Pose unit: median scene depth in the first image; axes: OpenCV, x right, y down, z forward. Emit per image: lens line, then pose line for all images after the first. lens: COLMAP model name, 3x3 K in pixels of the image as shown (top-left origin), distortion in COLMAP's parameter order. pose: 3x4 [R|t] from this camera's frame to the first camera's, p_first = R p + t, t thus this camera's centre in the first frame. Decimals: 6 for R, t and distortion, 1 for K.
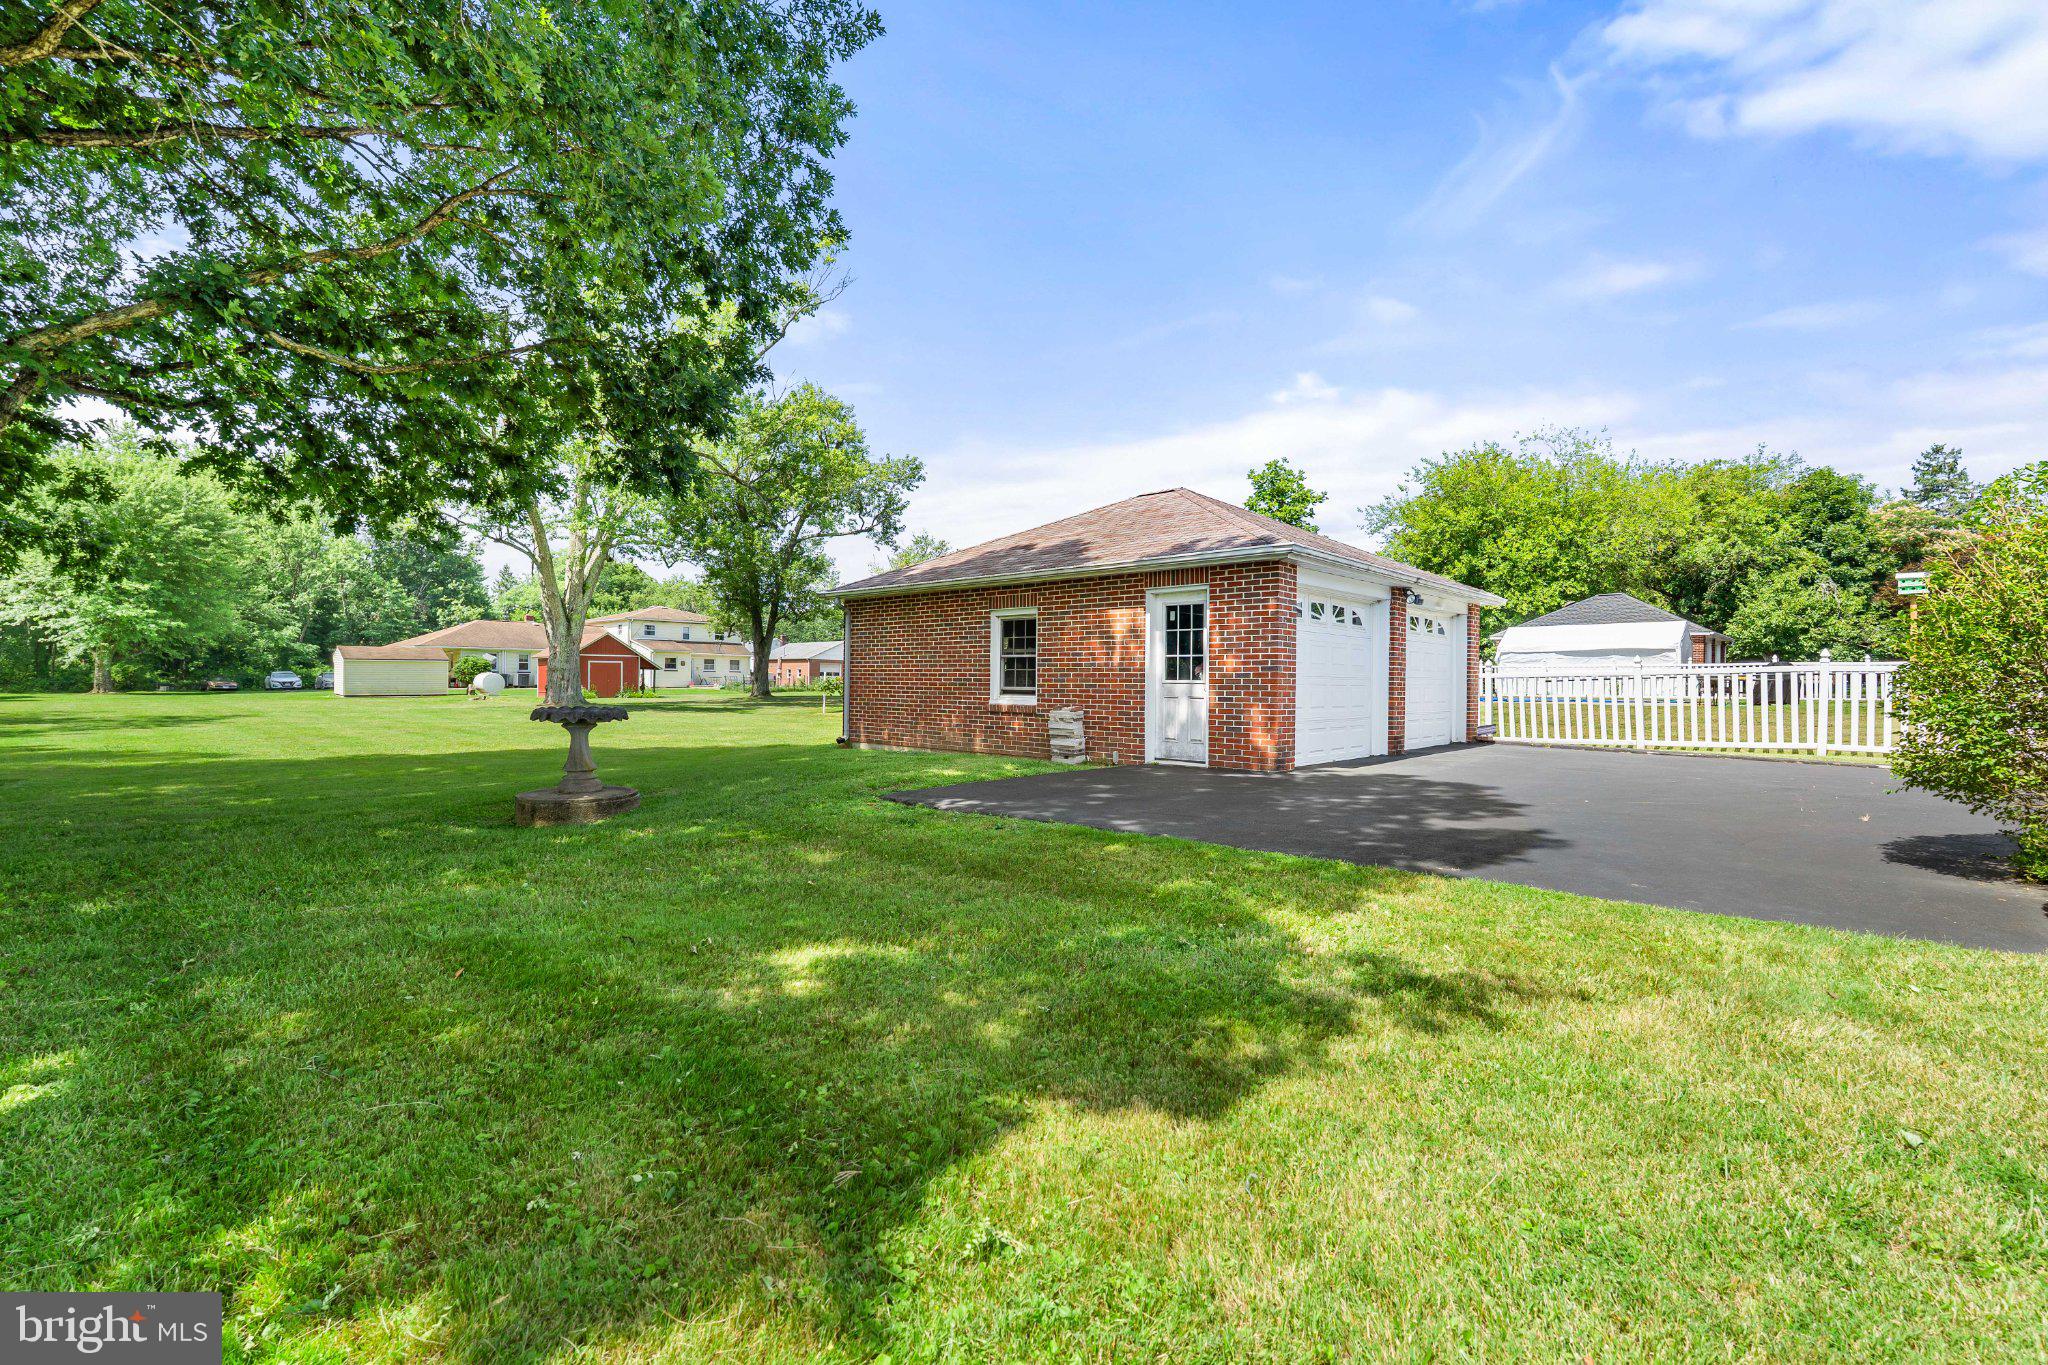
lens RADIAL K [[910.8, 0, 1022.6], [0, 910.8, 695.6], [0, 0, 1]] dist [-0.002027, -0.000712]
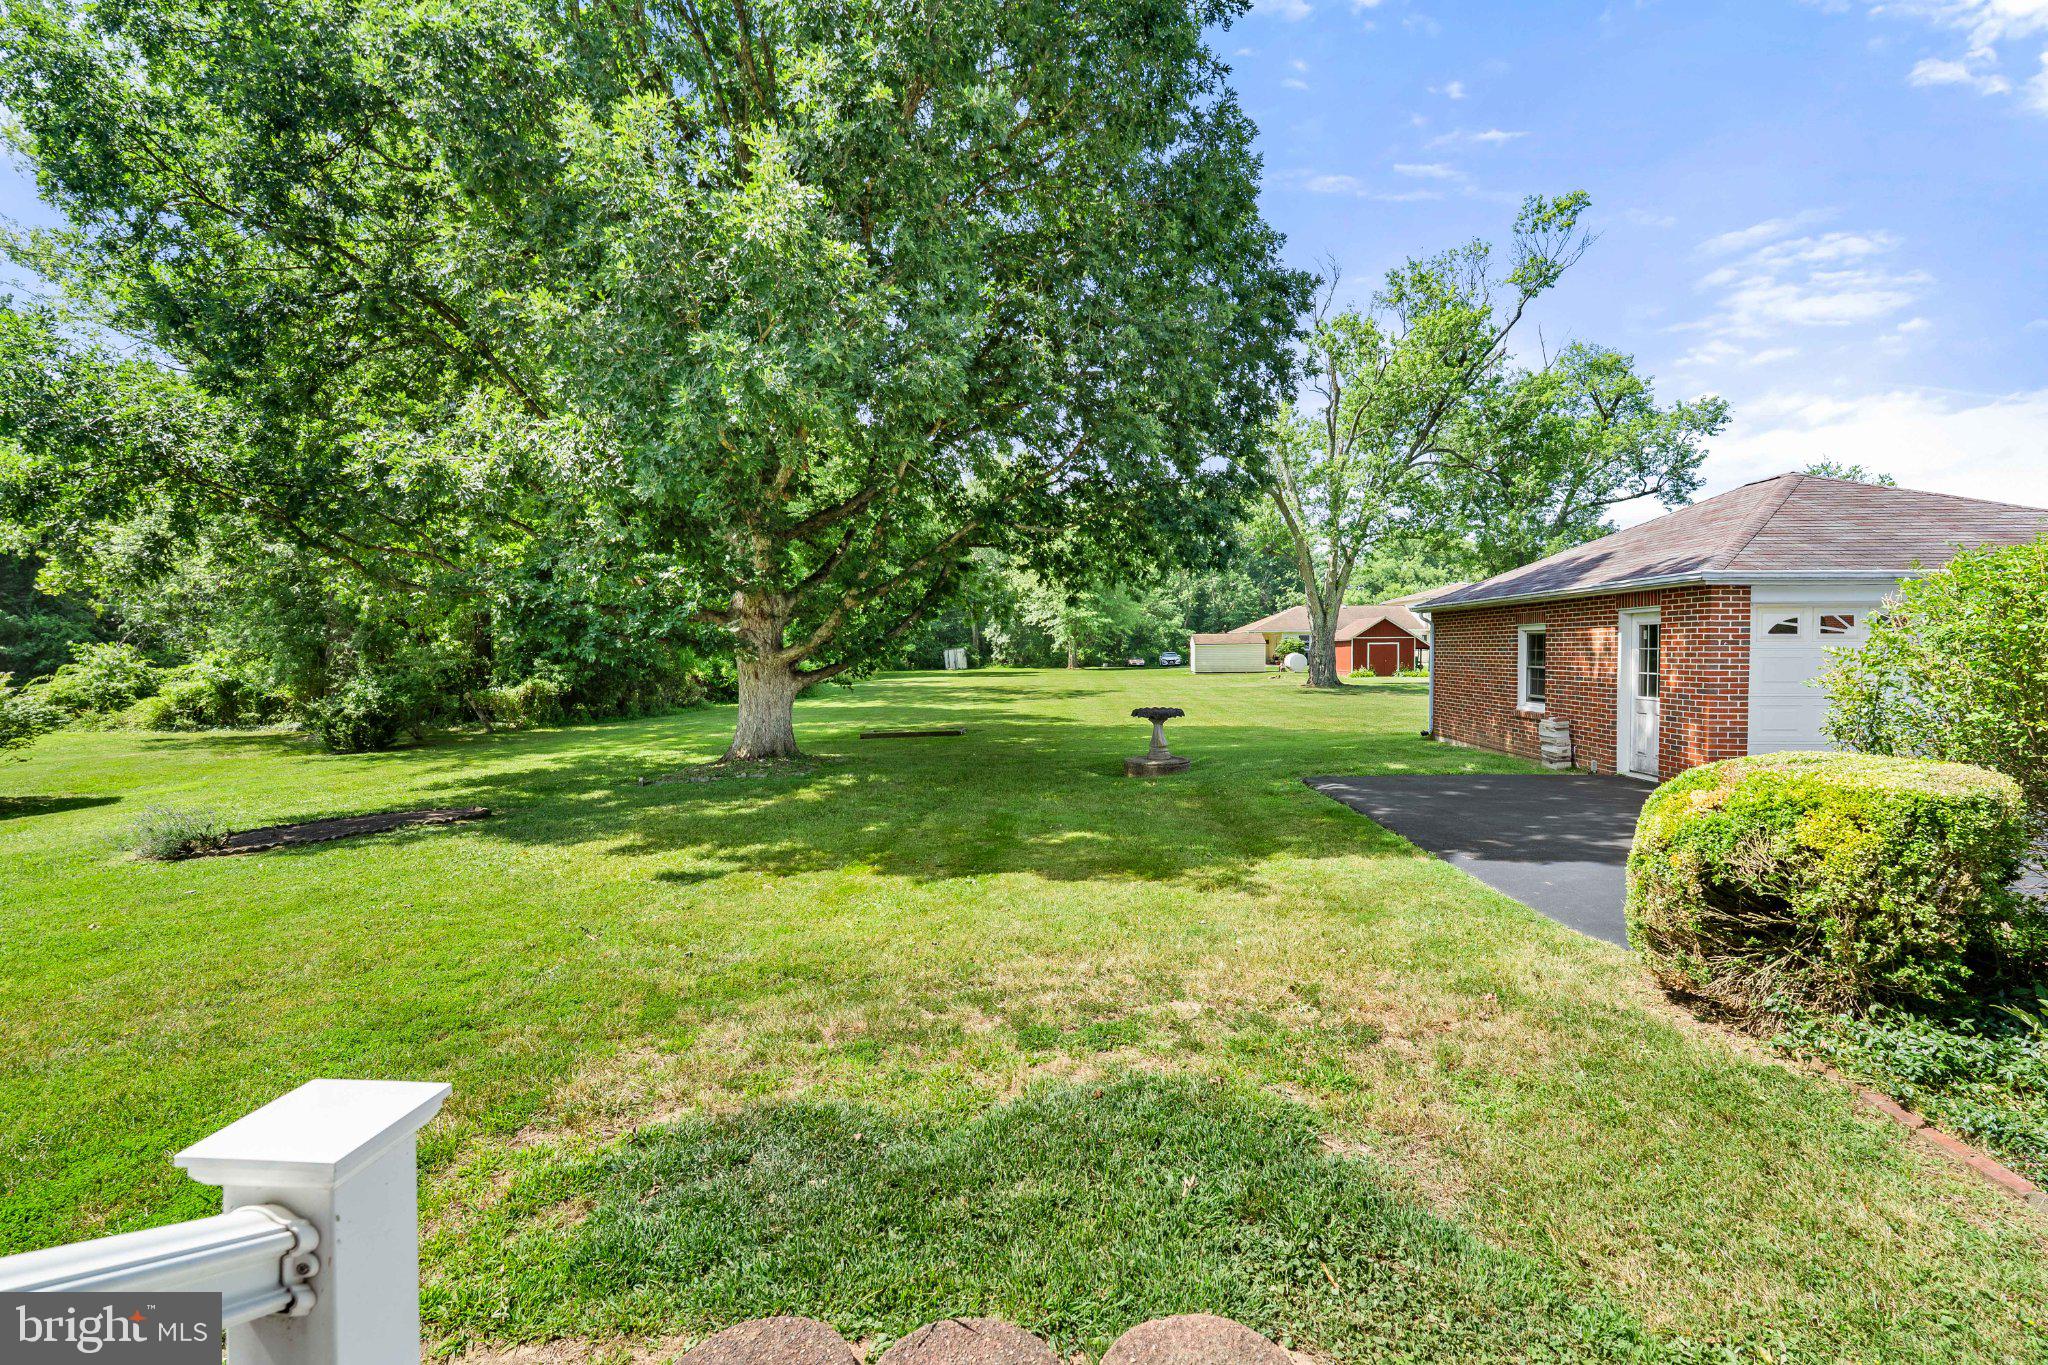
lens RADIAL K [[910.8, 0, 1022.6], [0, 910.8, 695.6], [0, 0, 1]] dist [-0.002027, -0.000712]
pose [[0.649177, 0.023632, -0.760270, 0.109397], [0.001316, 0.999481, 0.032191, -0.011538], [0.760636, -0.021898, 0.648809, -0.046658]]
